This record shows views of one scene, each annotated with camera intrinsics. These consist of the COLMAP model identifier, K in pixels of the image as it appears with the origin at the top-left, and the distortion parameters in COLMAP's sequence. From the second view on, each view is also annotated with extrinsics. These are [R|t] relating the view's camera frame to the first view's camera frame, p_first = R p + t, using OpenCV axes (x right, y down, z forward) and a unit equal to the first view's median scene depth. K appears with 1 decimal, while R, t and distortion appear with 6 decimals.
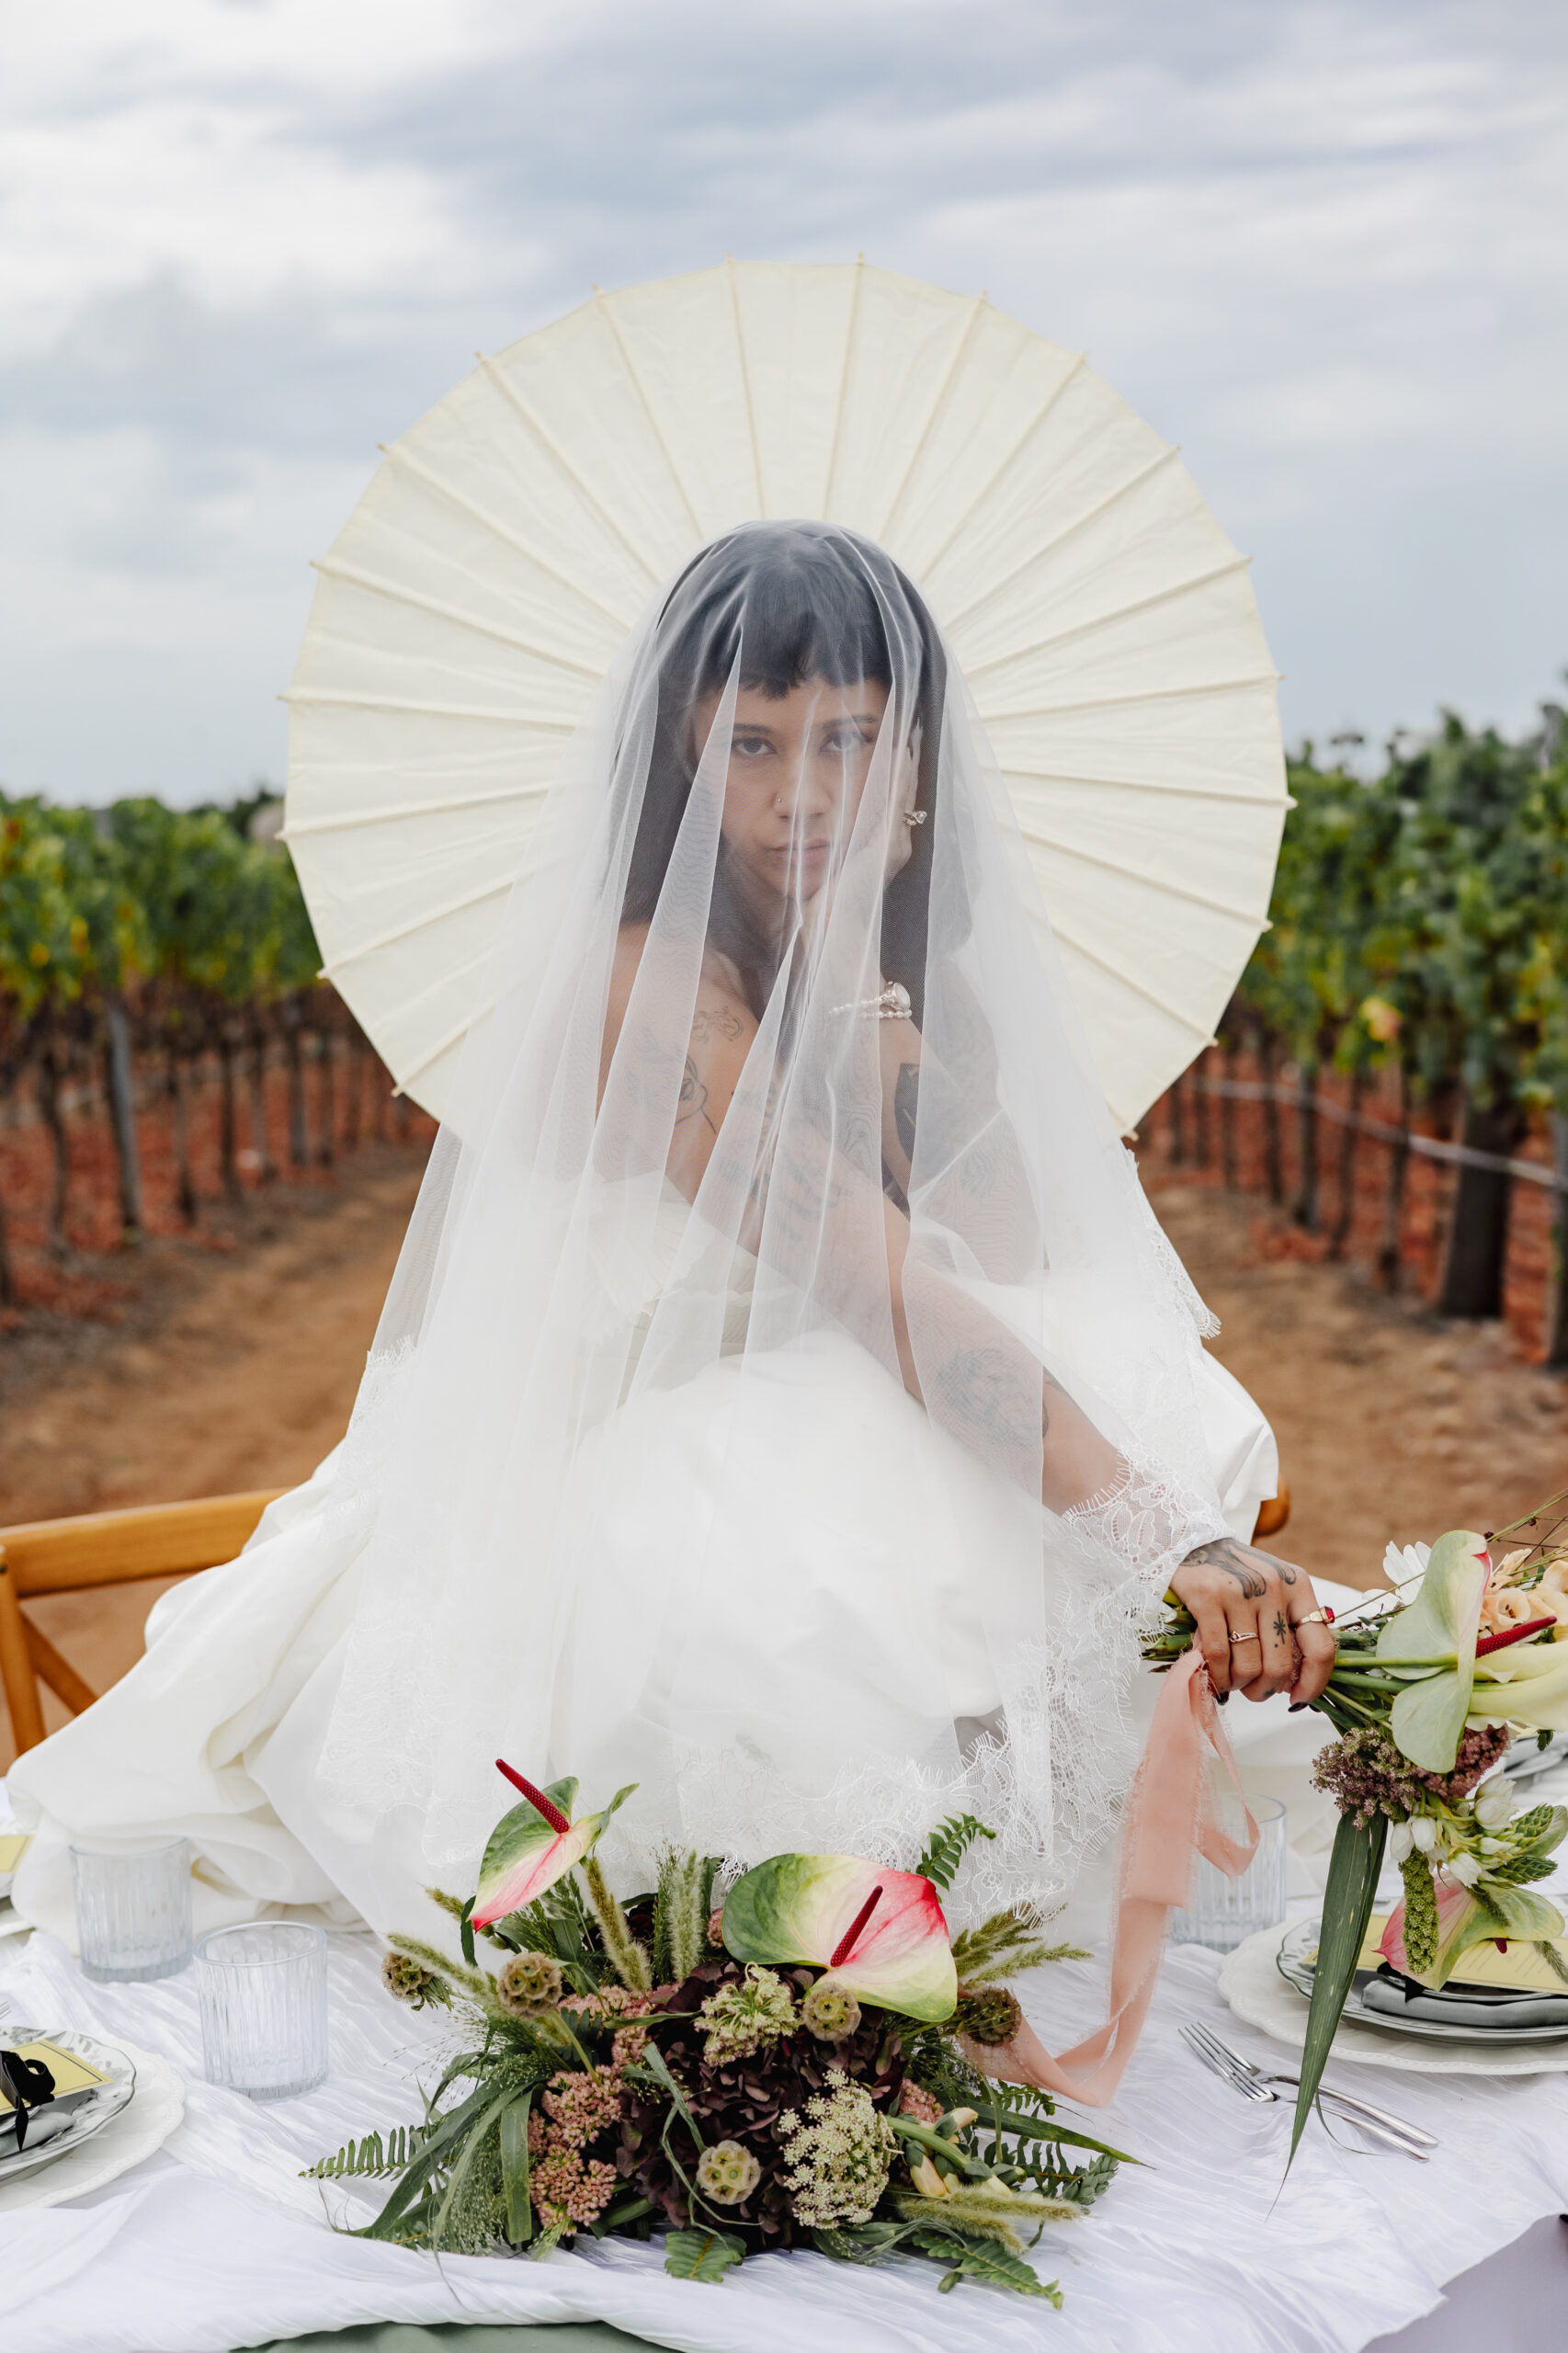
lens RADIAL K [[3397.5, 0, 784.0], [0, 3397.5, 1176.5], [0, 0, 1]] dist [0.033456, 0.029039]
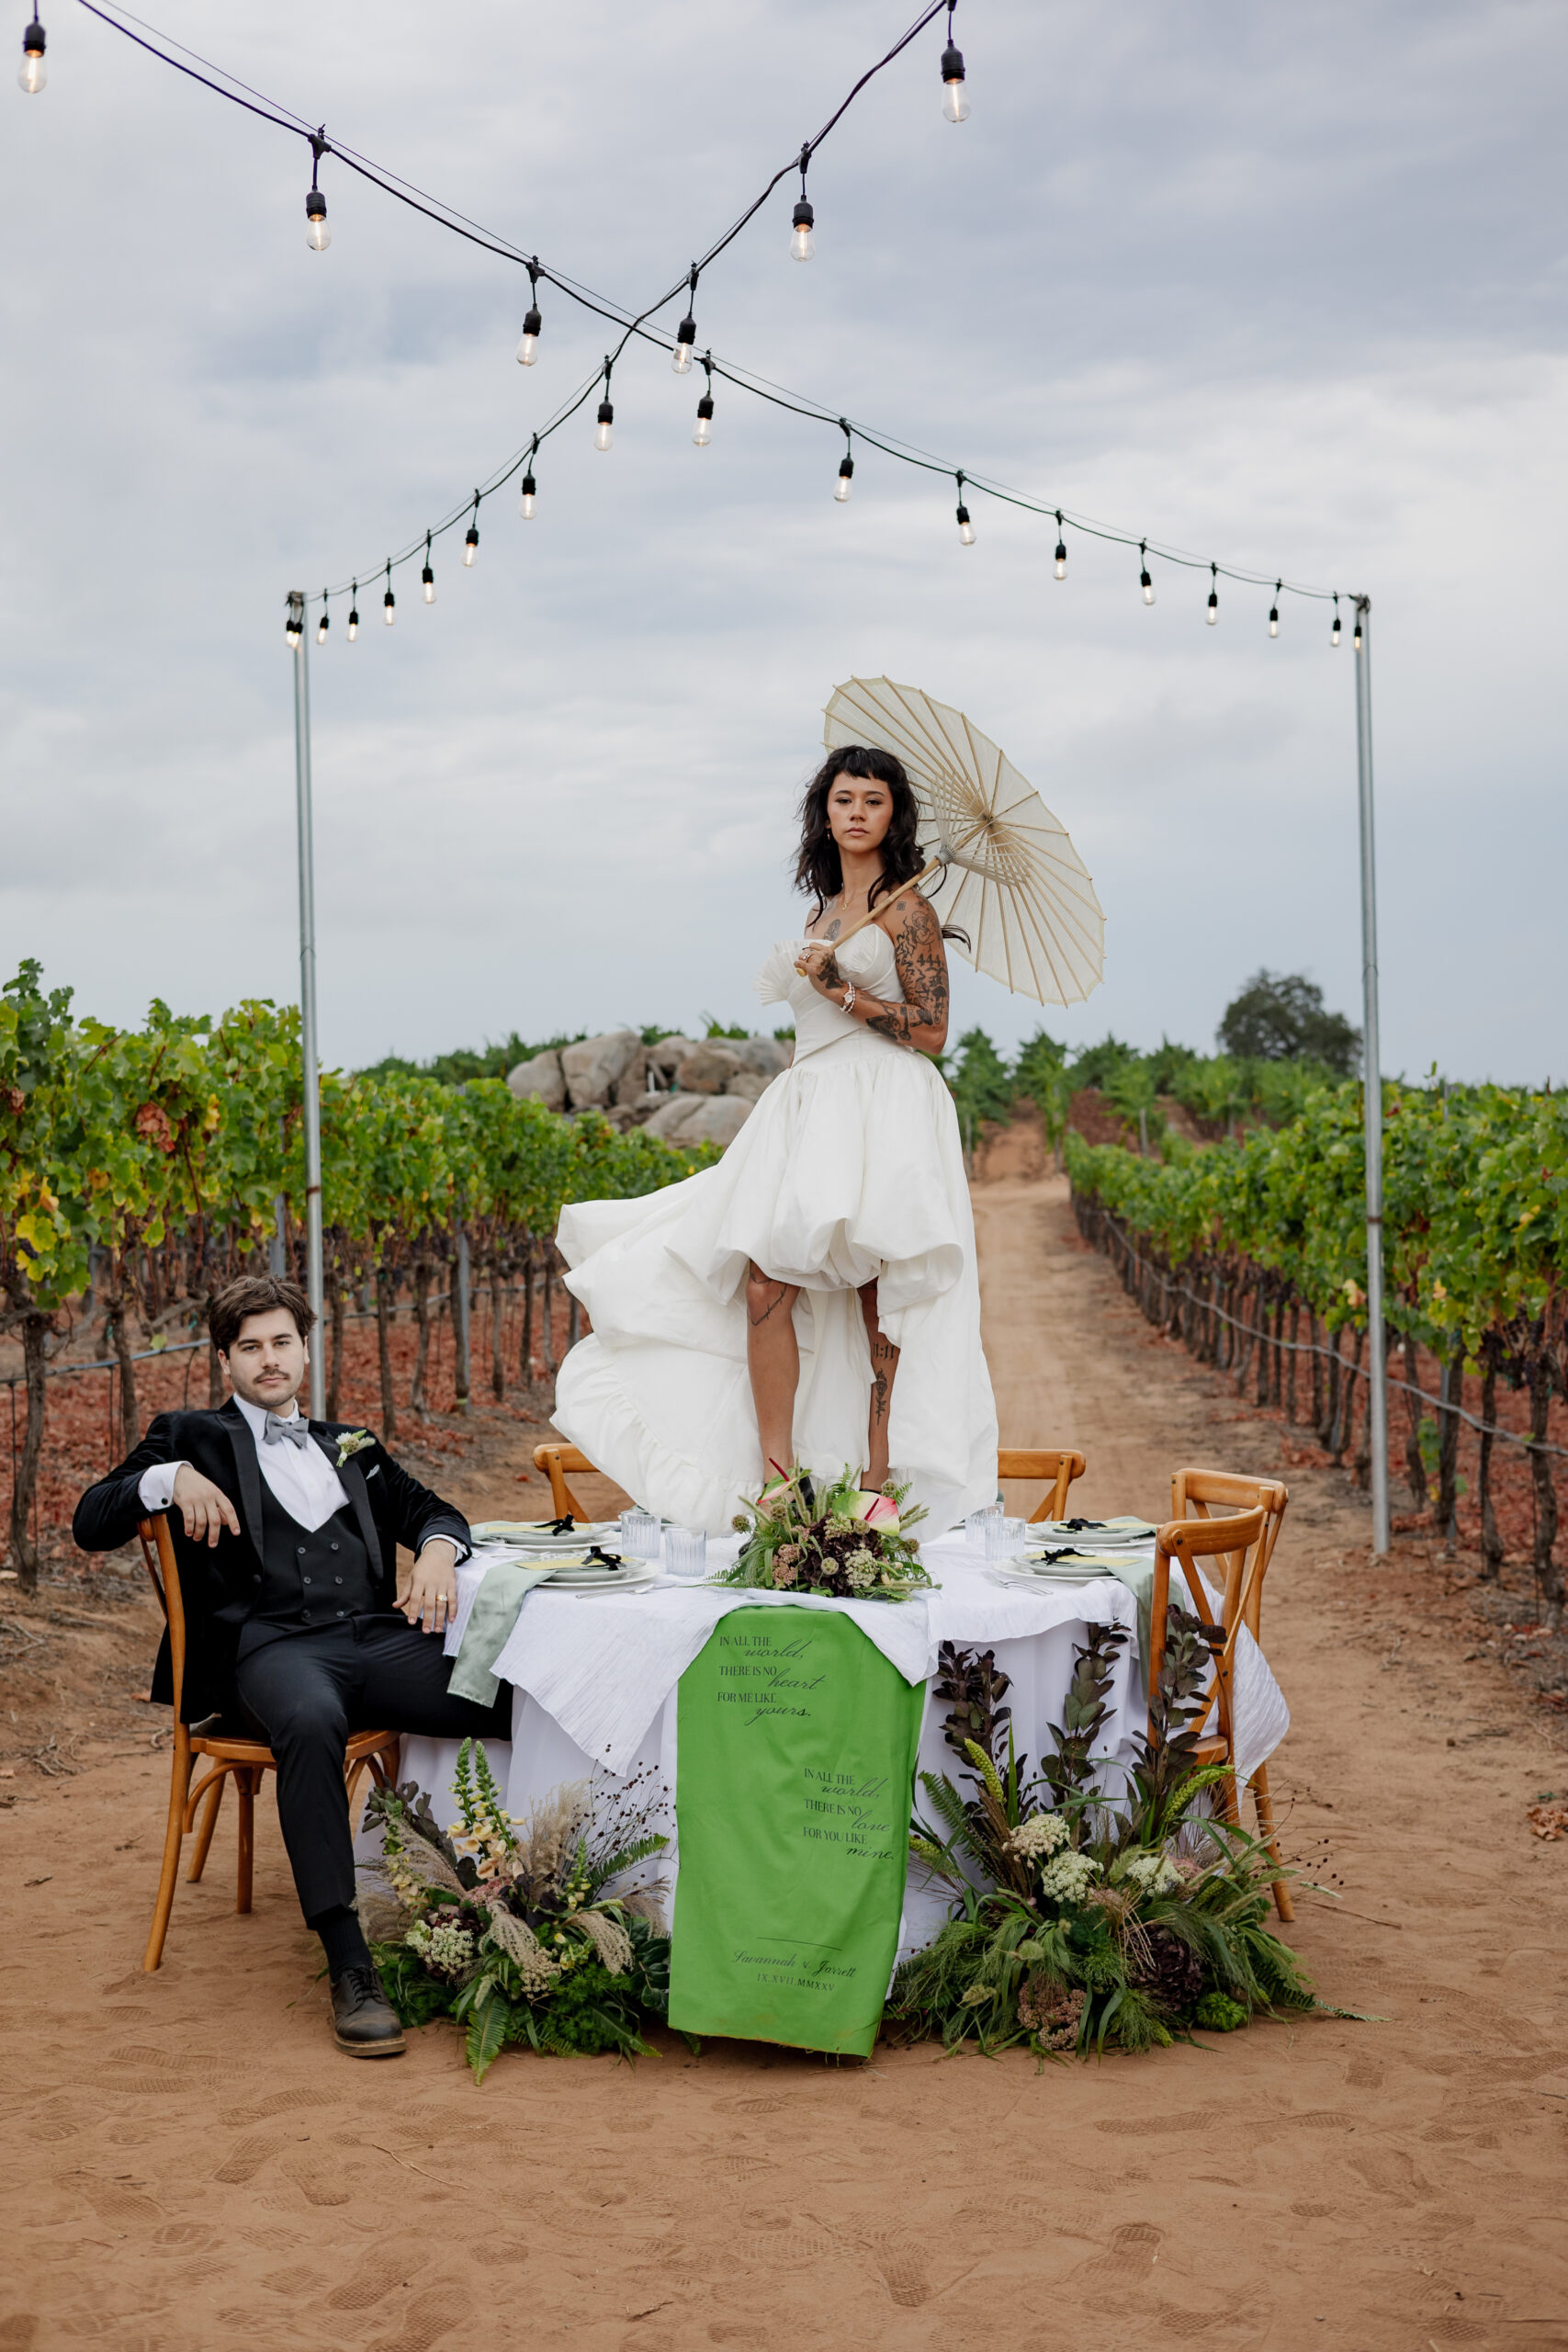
lens RADIAL K [[3395.8, 0, 784.0], [0, 3395.8, 1176.0], [0, 0, 1]] dist [0.033456, 0.029039]
pose [[0.996294, 0.056749, -0.064640, 0.022338], [-0.061572, 0.995262, -0.075249, 0.024580], [0.060063, 0.078950, 0.995067, -0.402932]]
